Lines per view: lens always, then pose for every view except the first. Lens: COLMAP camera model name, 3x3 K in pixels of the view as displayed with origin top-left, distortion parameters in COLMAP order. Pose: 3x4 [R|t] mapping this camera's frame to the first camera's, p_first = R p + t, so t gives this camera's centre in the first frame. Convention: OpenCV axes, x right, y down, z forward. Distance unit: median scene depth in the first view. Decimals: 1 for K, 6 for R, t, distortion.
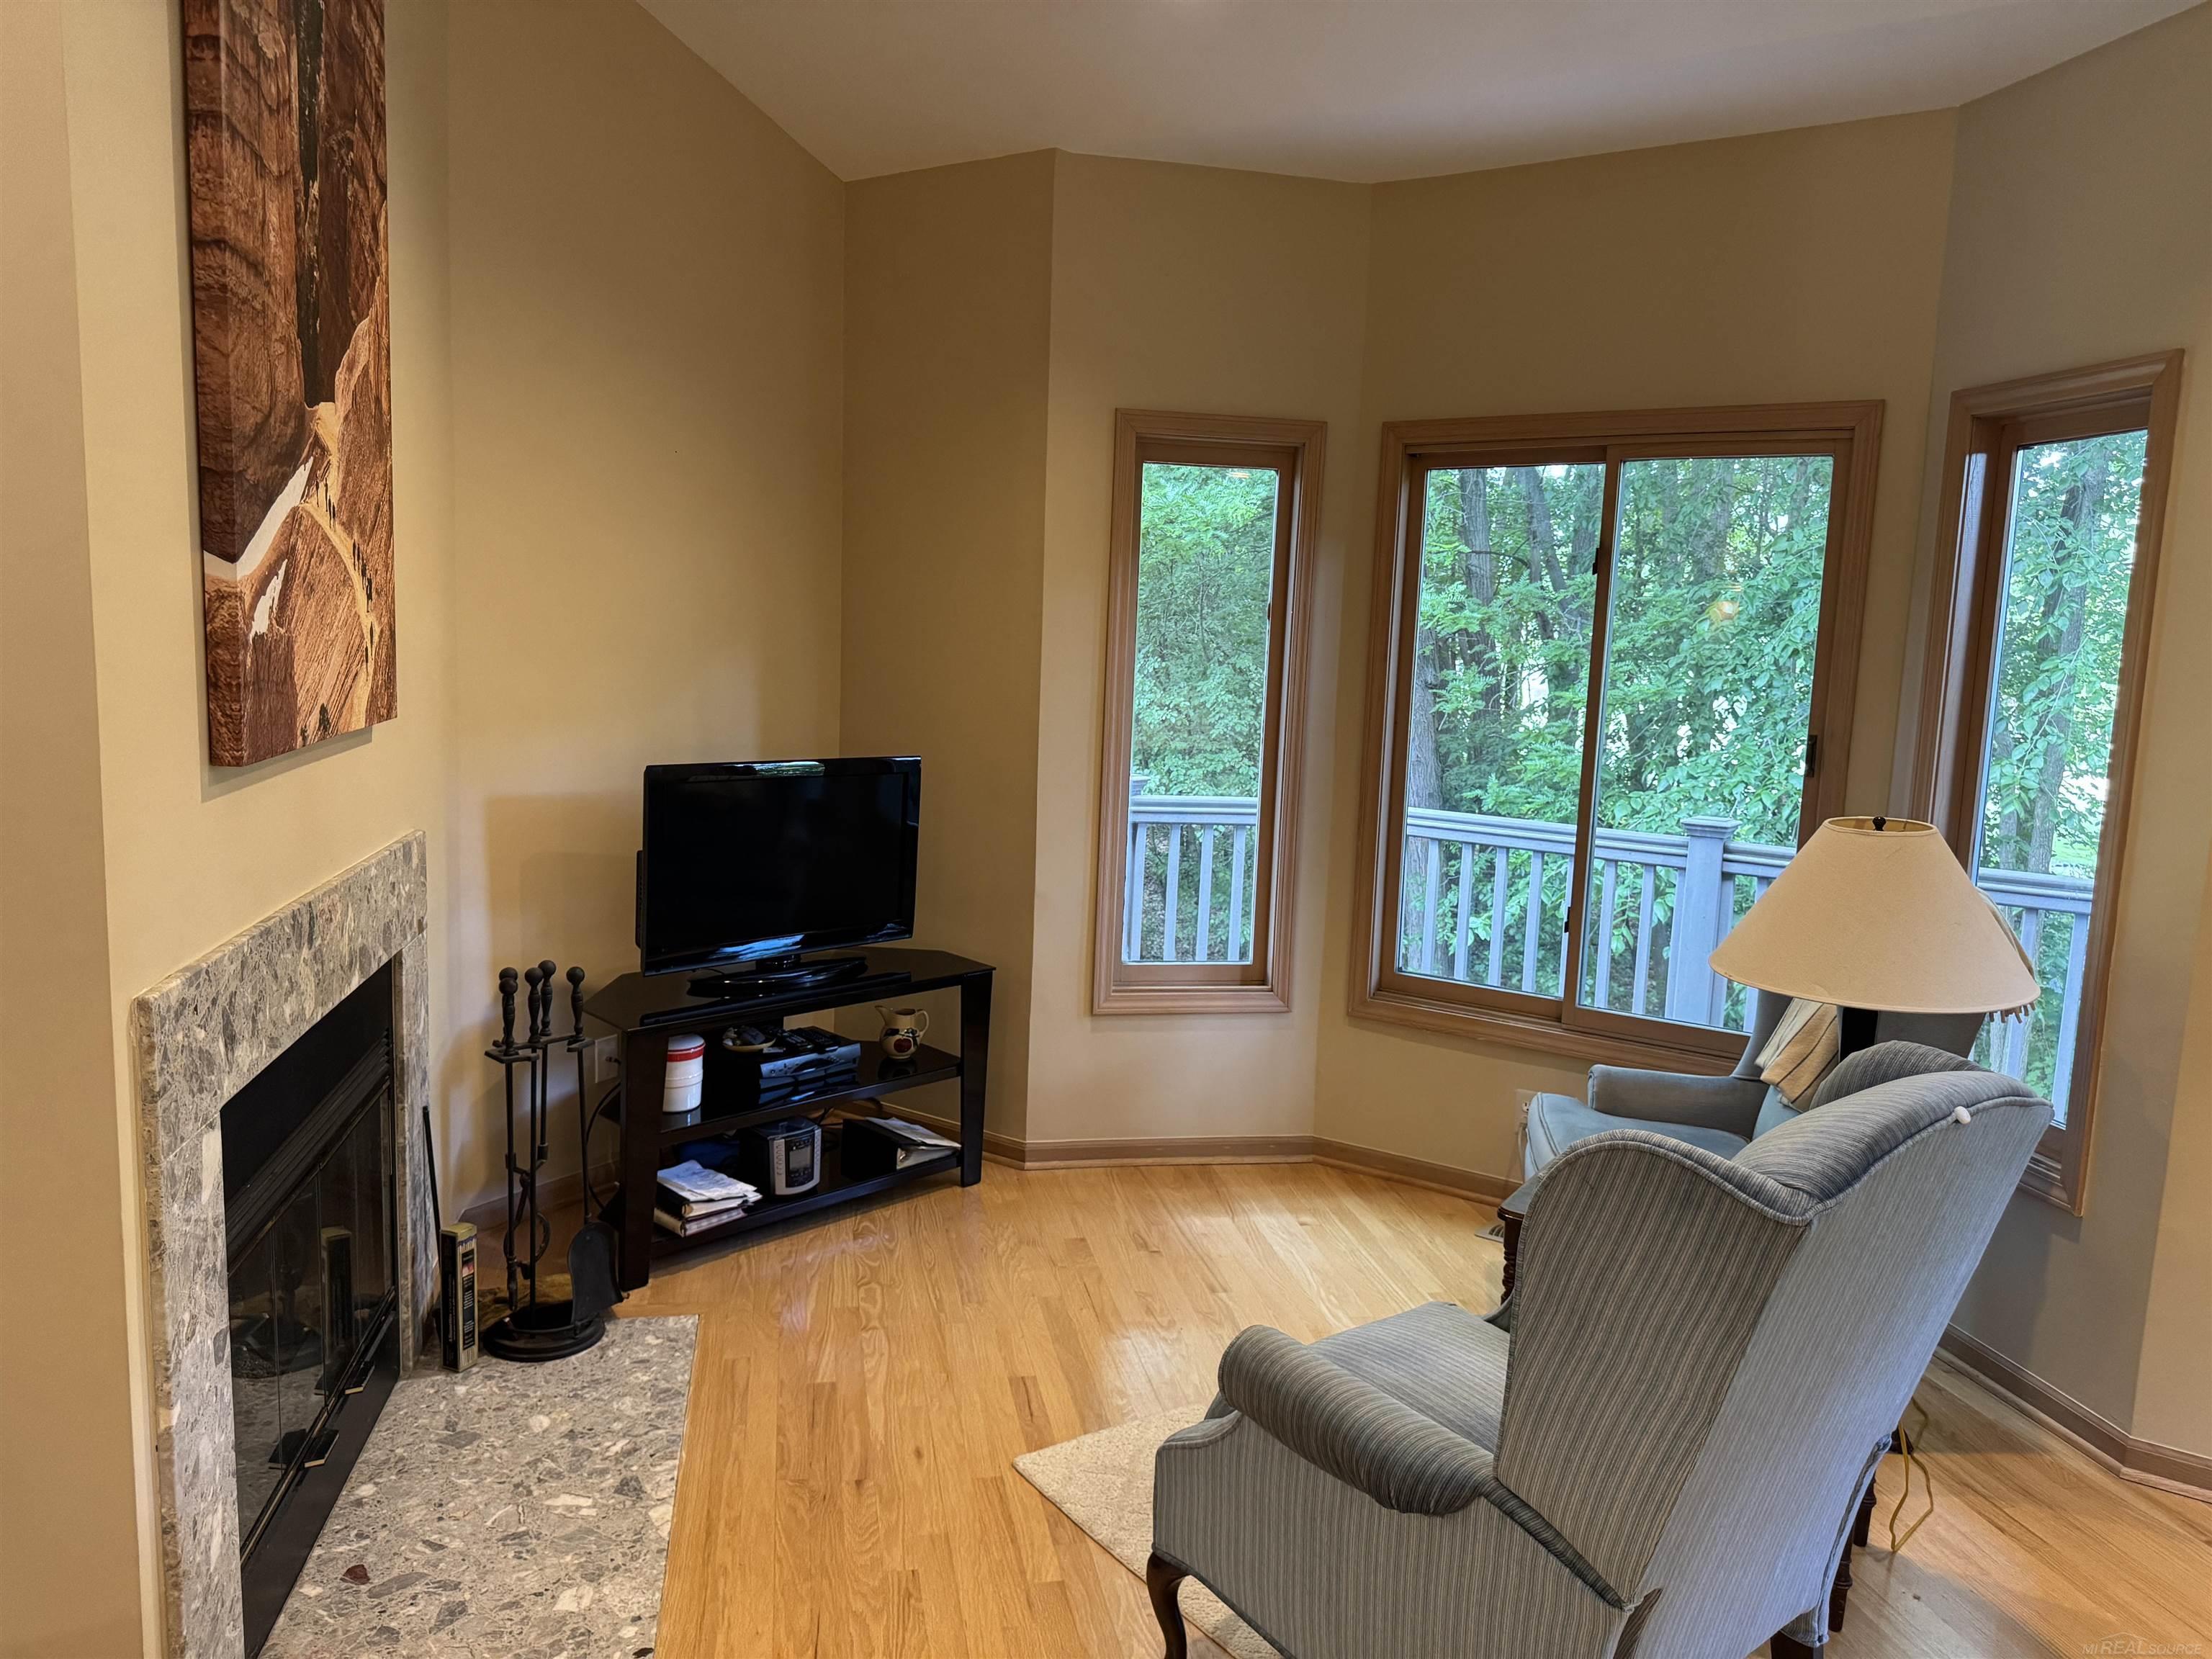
lens RADIAL K [[1534.8, 0, 1101.9], [0, 1534.8, 833.6], [0, 0, 1]] dist [0.056313, -0.074596]
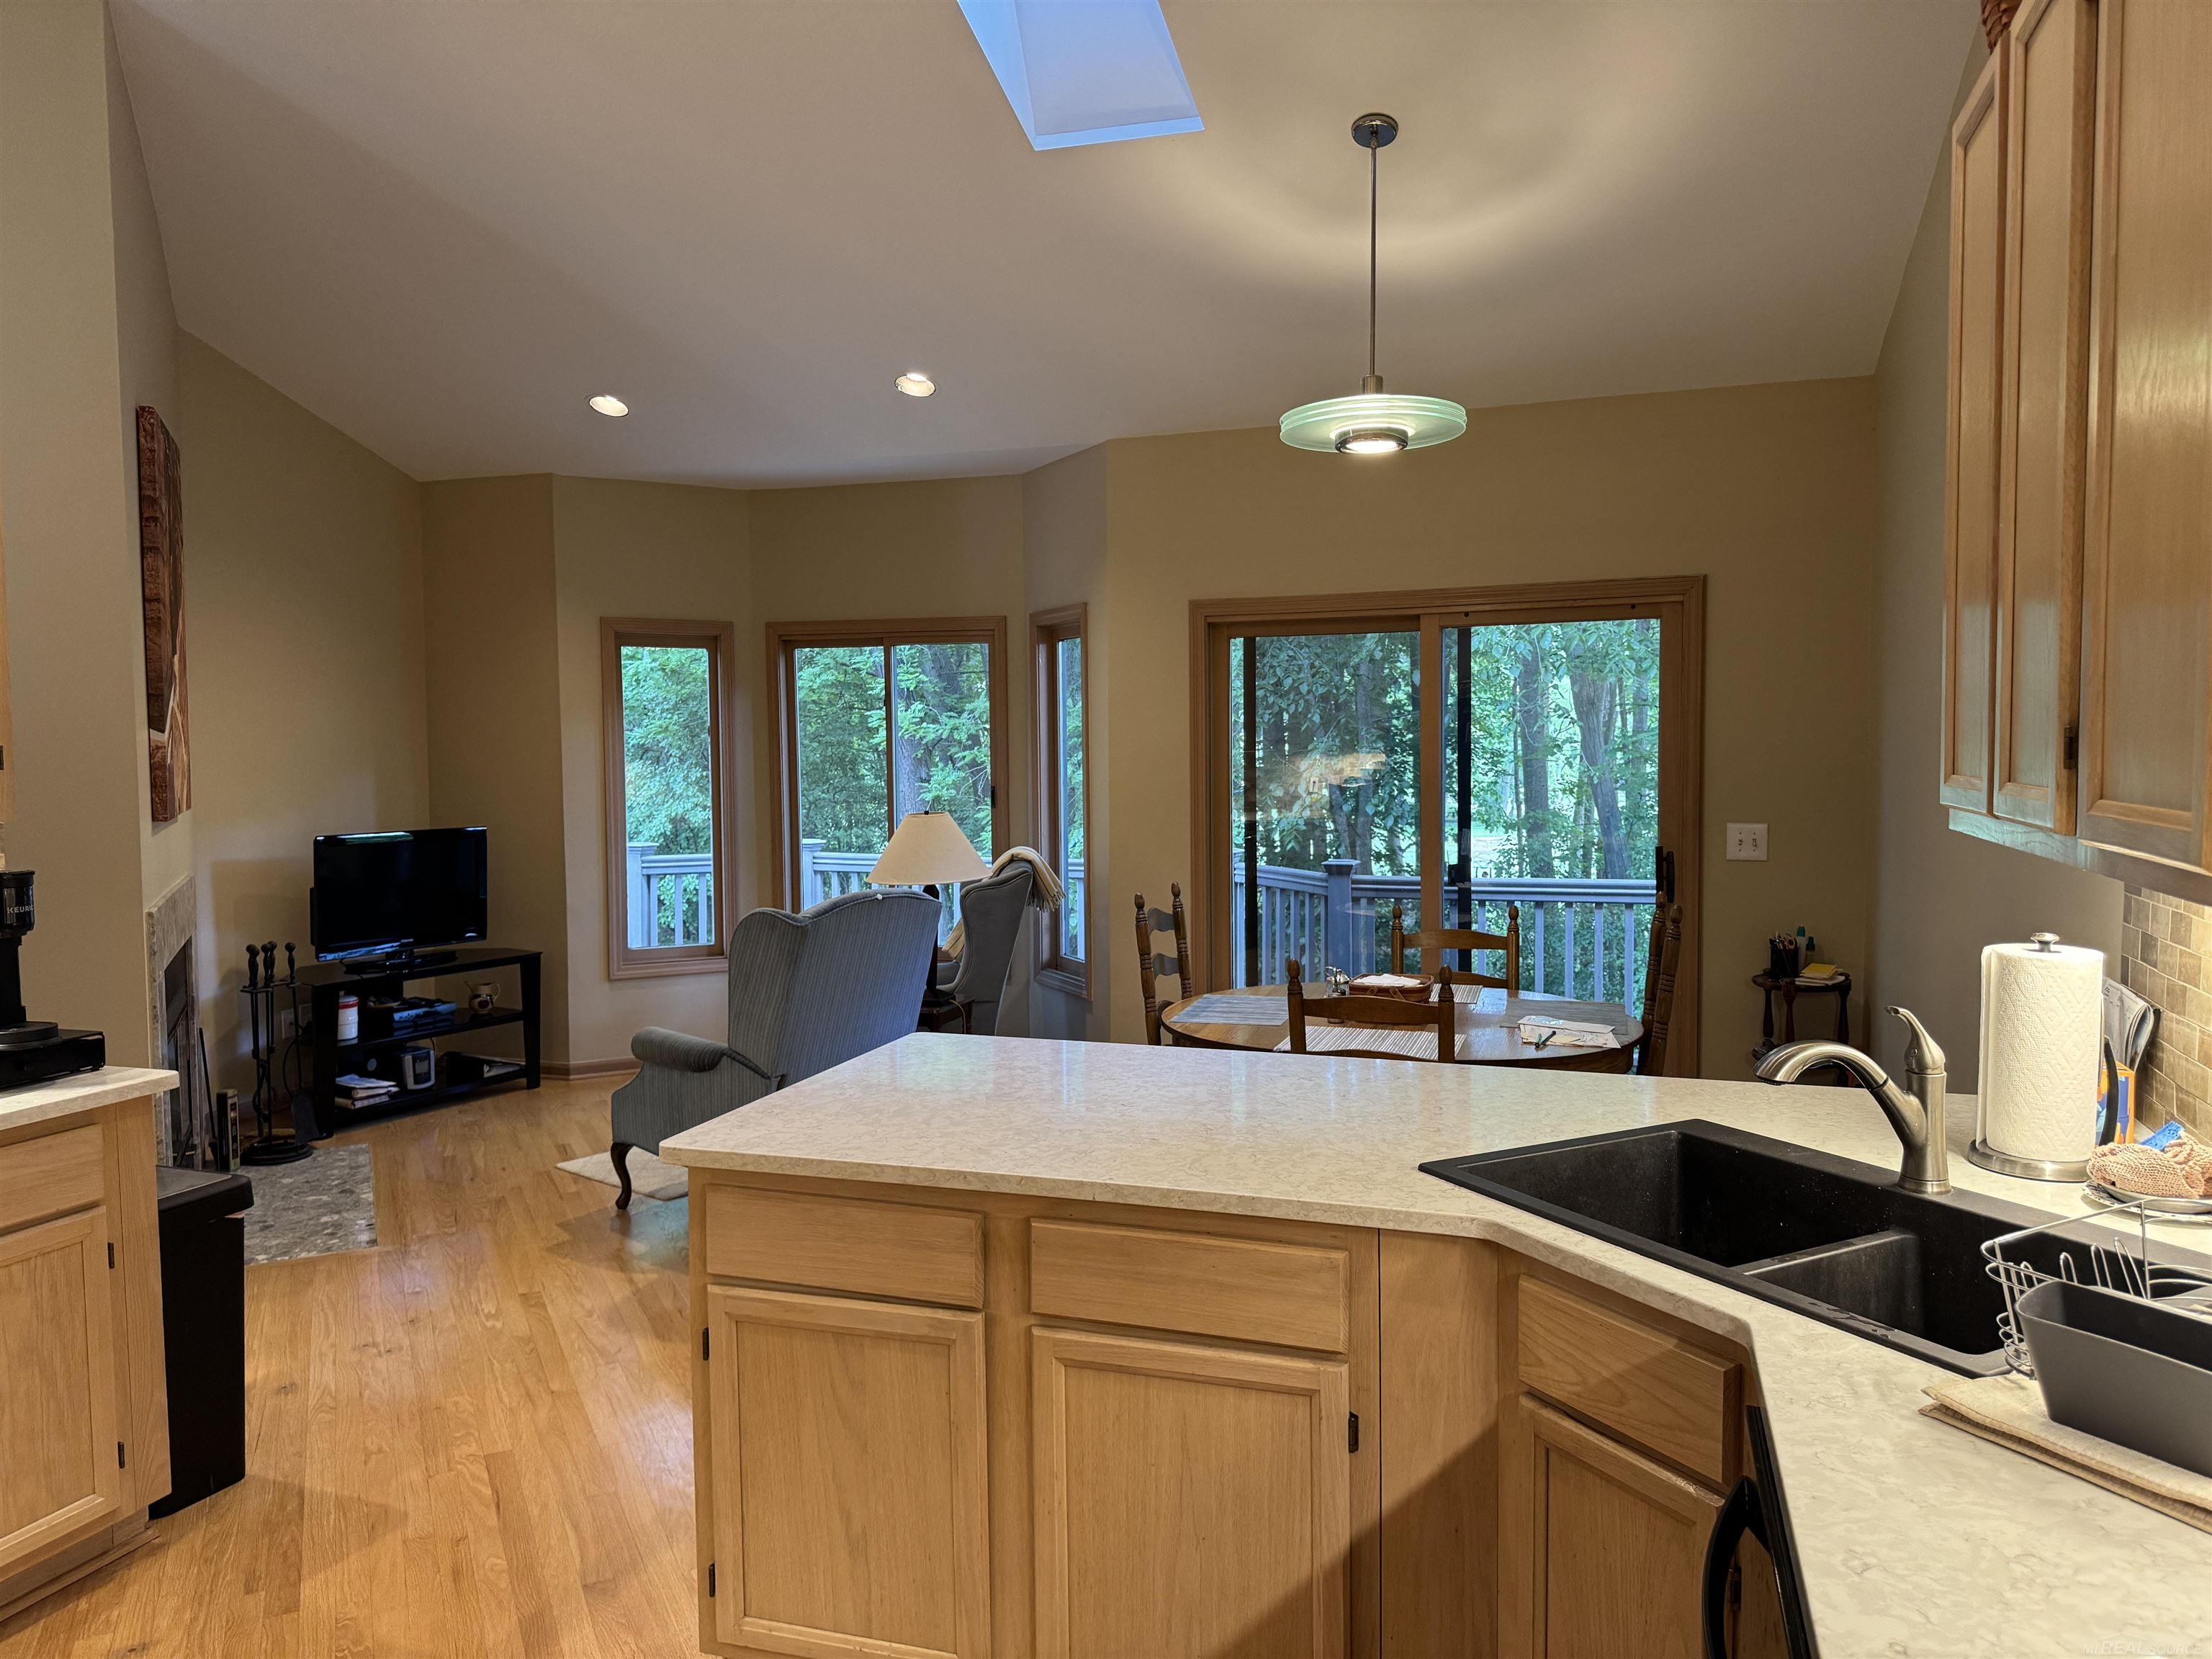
lens RADIAL K [[1534.8, 0, 1111.0], [0, 1534.8, 835.5], [0, 0, 1]] dist [0.056313, -0.074596]
pose [[0.963432, -0.058346, 0.261523, 0.123592], [0.076826, 0.995177, -0.060997, 0.147172], [-0.256703, 0.078859, 0.963268, -1.029118]]
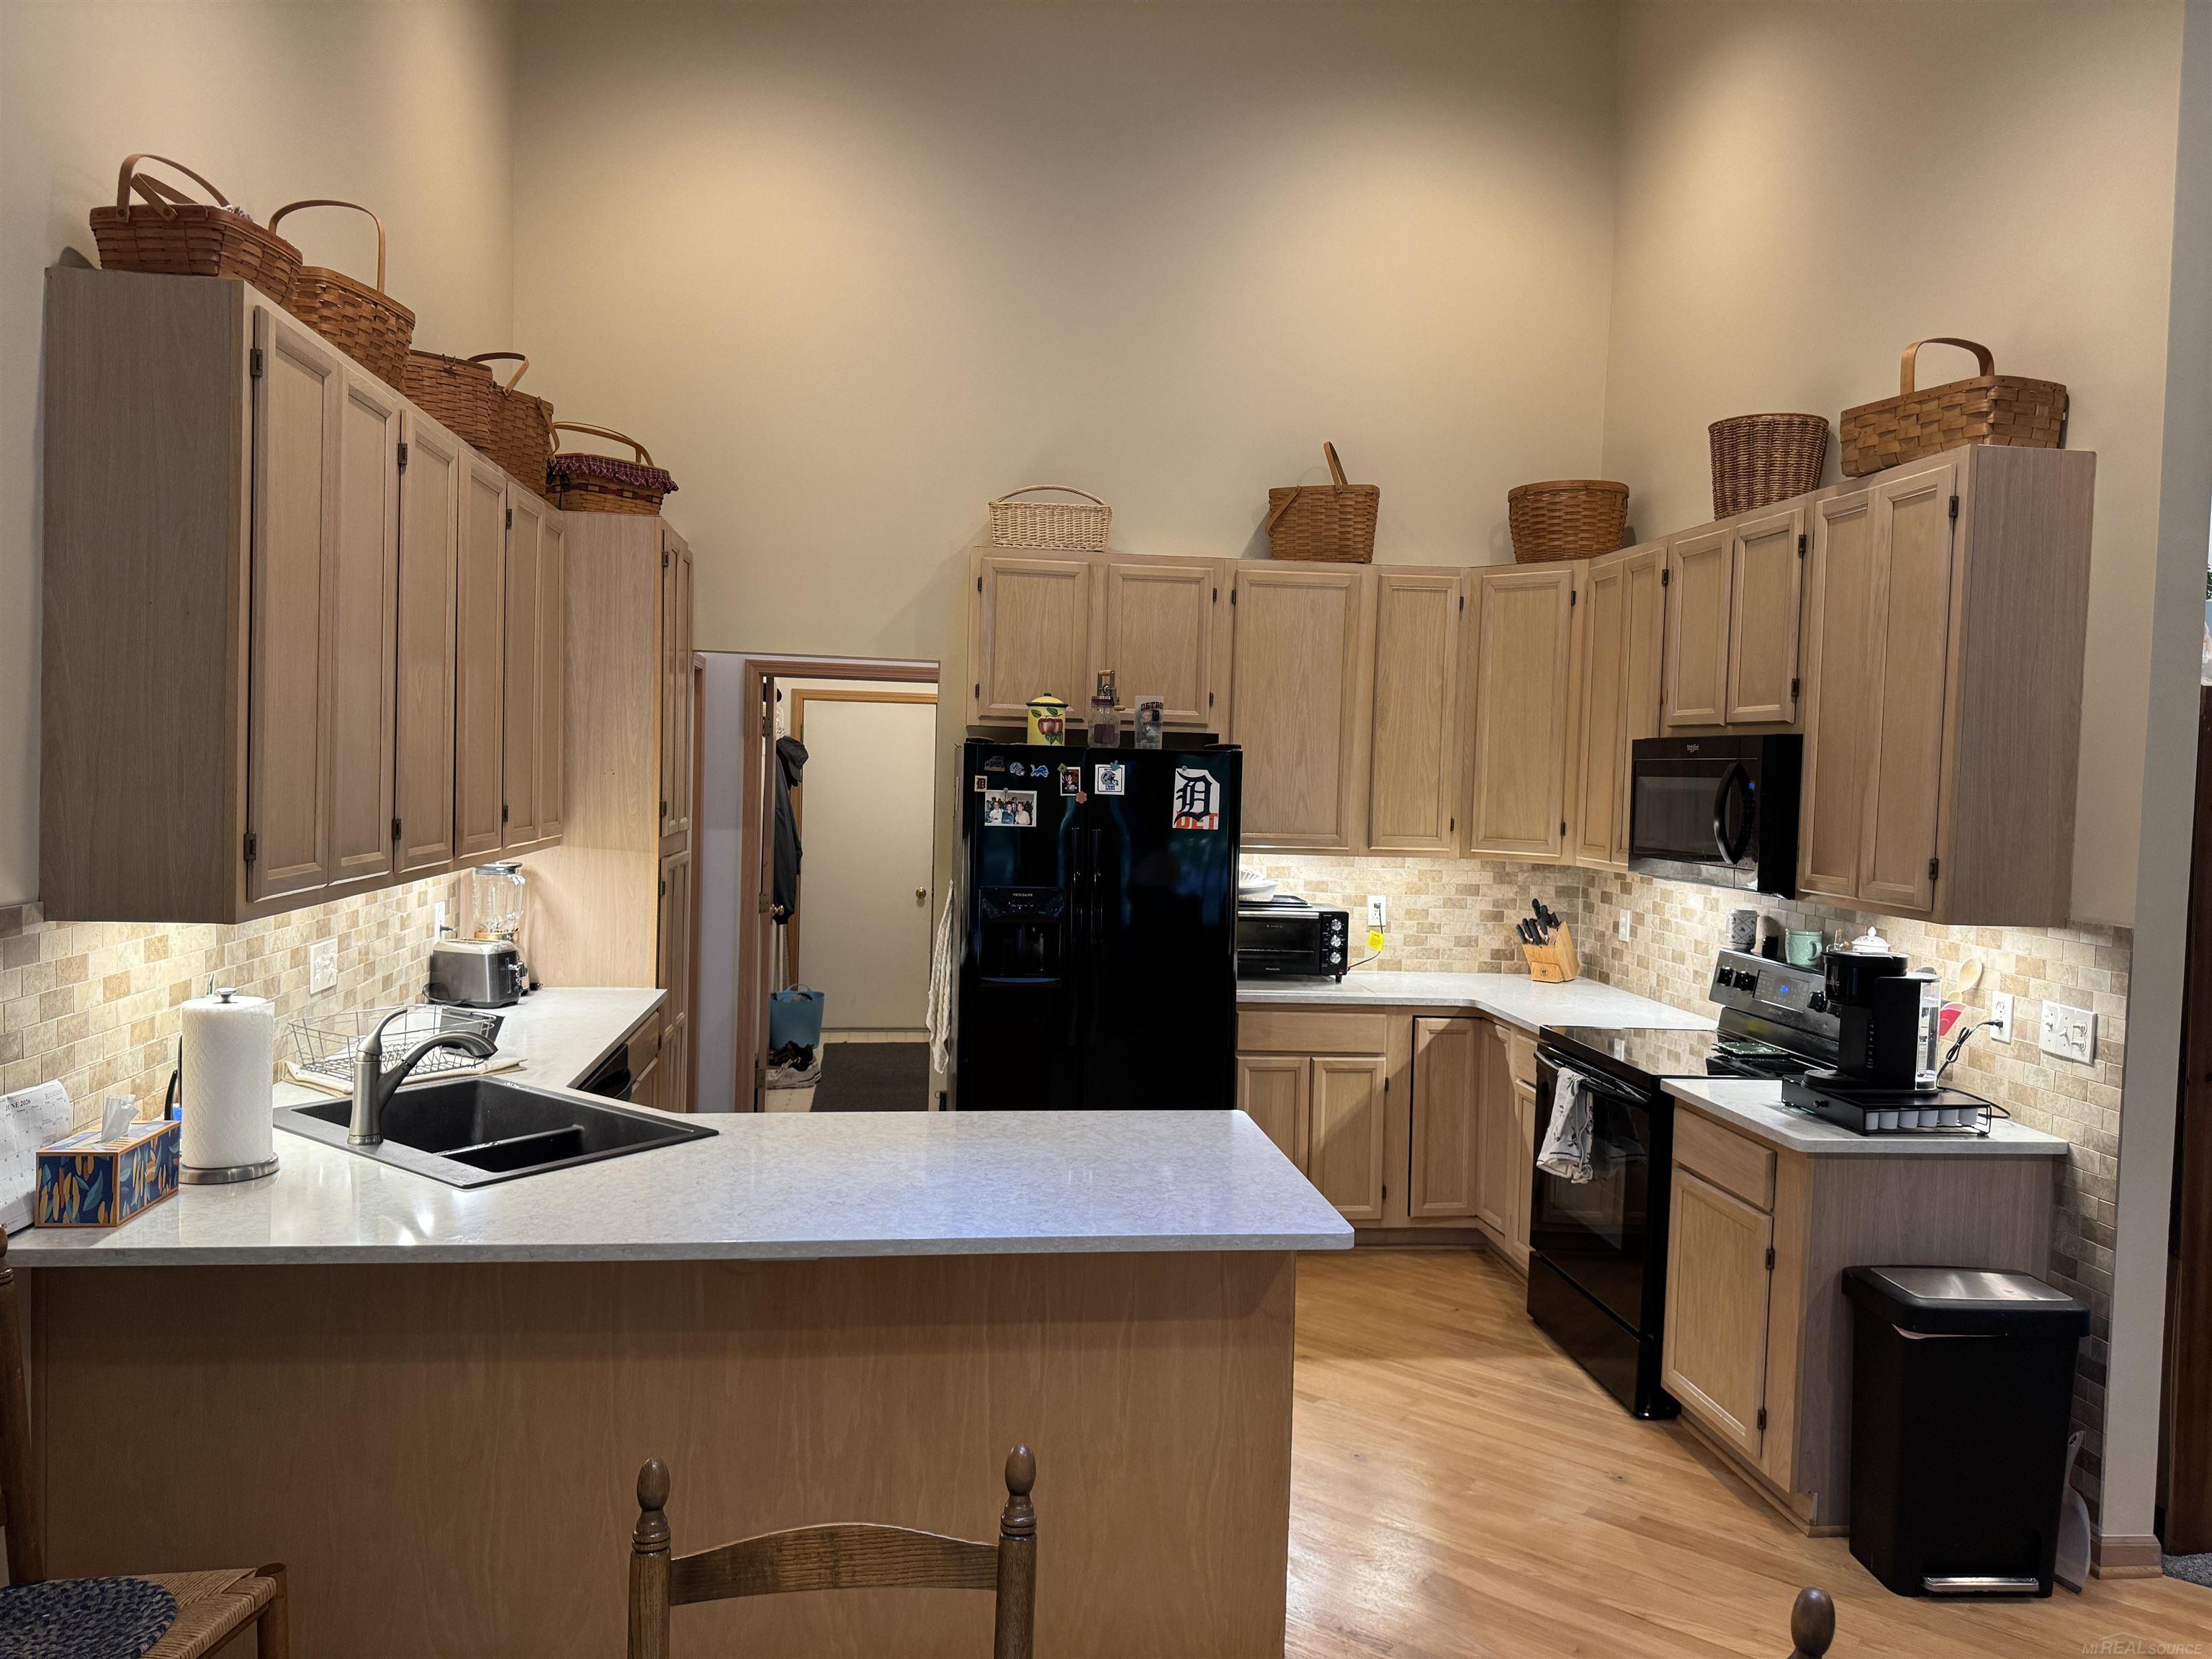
lens RADIAL K [[1534.8, 0, 1101.5], [0, 1534.8, 829.6], [0, 0, 1]] dist [0.056313, -0.074596]
pose [[-0.757076, -0.029229, -0.652672, 0.917246], [-0.142264, 0.982402, 0.121025, -0.089993], [0.637649, 0.184476, -0.747912, 0.513730]]
